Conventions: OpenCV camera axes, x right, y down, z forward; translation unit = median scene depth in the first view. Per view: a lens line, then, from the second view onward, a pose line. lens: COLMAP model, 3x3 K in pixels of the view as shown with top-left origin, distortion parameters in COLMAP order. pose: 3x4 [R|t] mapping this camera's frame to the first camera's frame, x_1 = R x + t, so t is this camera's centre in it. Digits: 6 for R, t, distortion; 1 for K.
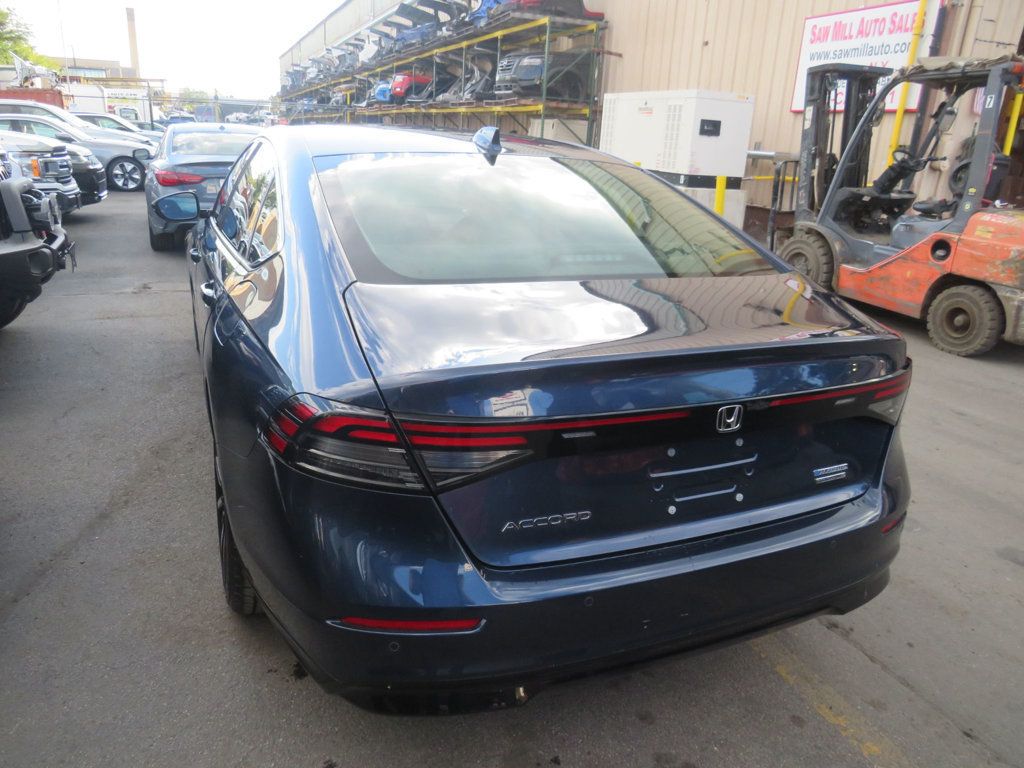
lens RADIAL K [[702.3, 0, 512.0], [0, 702.3, 384.0], [0, 0, 1]] dist [-0.051371, 0.035466]
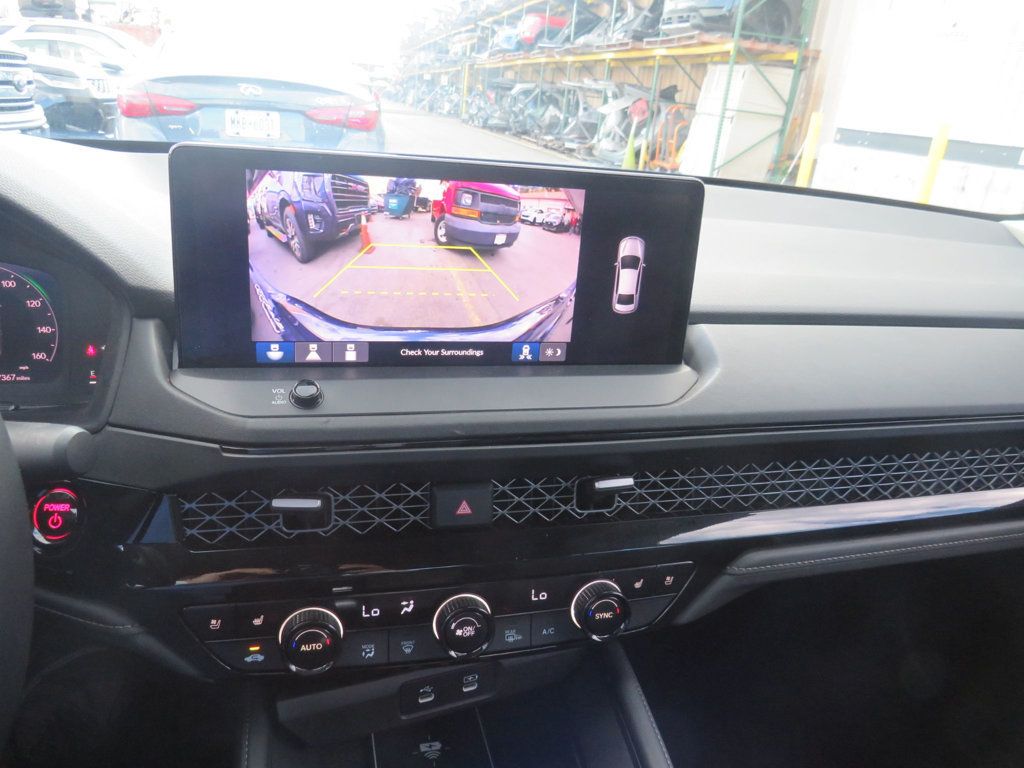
lens RADIAL K [[702.3, 0, 512.0], [0, 702.3, 384.0], [0, 0, 1]] dist [-0.051371, 0.035466]
pose [[0.987041, 0.092503, -0.131123, -0.037854], [-0.087484, 0.995214, 0.043546, -0.045399], [0.134523, -0.031511, 0.990409, 0.179397]]
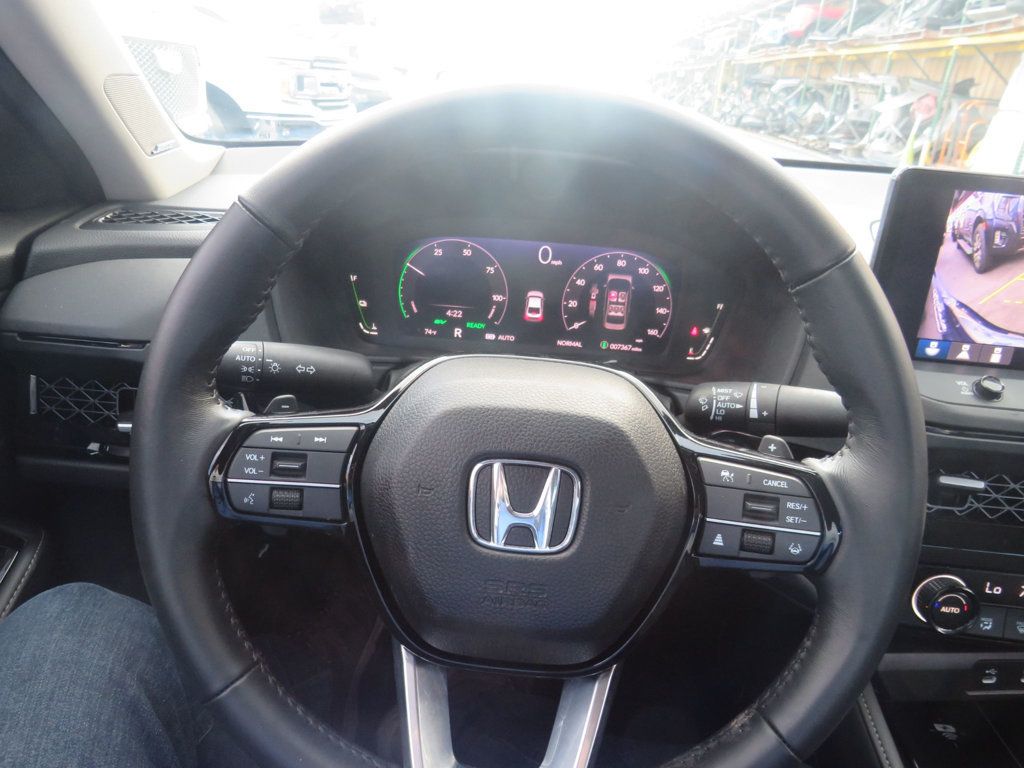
lens RADIAL K [[702.3, 0, 512.0], [0, 702.3, 384.0], [0, 0, 1]] dist [-0.051371, 0.035466]
pose [[0.887924, 0.194107, -0.417030, -0.050028], [-0.173693, 0.980970, 0.086773, -0.043249], [0.425937, -0.004613, 0.904741, 0.171787]]
